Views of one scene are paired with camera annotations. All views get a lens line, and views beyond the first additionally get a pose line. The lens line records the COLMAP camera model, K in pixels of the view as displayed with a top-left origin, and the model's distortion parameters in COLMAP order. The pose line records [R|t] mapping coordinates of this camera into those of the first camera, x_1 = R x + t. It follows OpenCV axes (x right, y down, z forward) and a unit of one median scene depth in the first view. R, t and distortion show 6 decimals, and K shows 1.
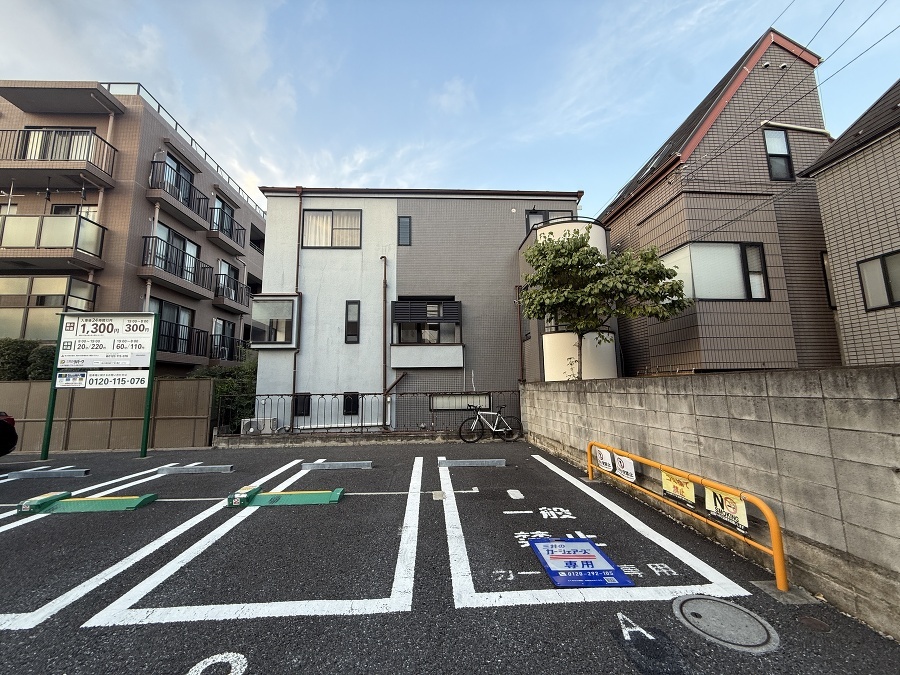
lens RADIAL K [[356.7, 0, 449.8], [0, 356.7, 336.5], [0, 0, 1]] dist [0.009008, -0.000466]
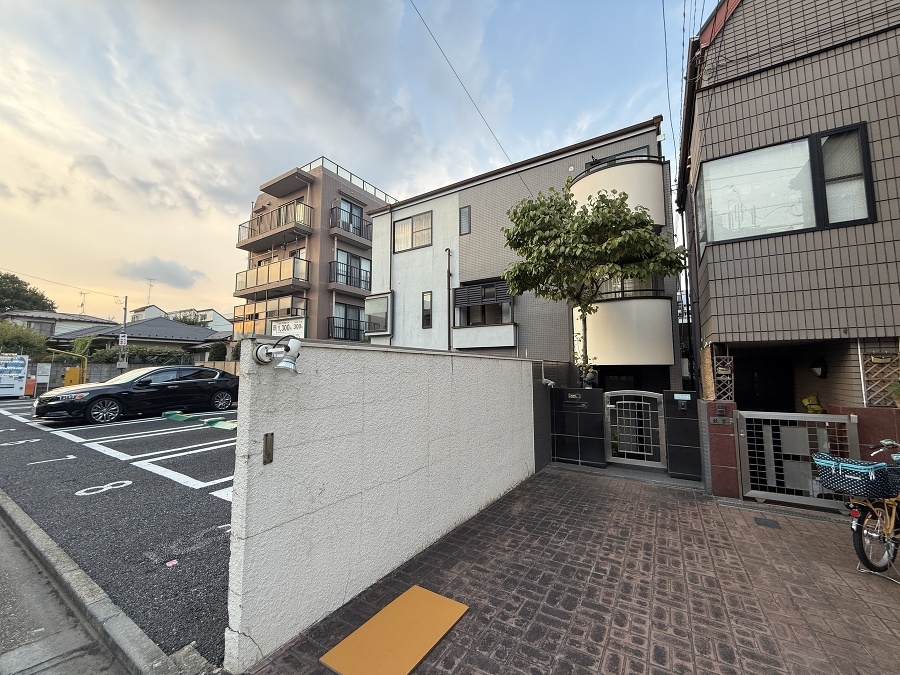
lens RADIAL K [[356.7, 0, 451.7], [0, 356.7, 337.4], [0, 0, 1]] dist [0.009008, -0.000466]
pose [[0.818302, -0.037011, -0.573596, 0.451104], [0.068737, 0.997065, 0.033727, 0.014733], [0.570664, -0.067026, 0.818444, 0.079910]]
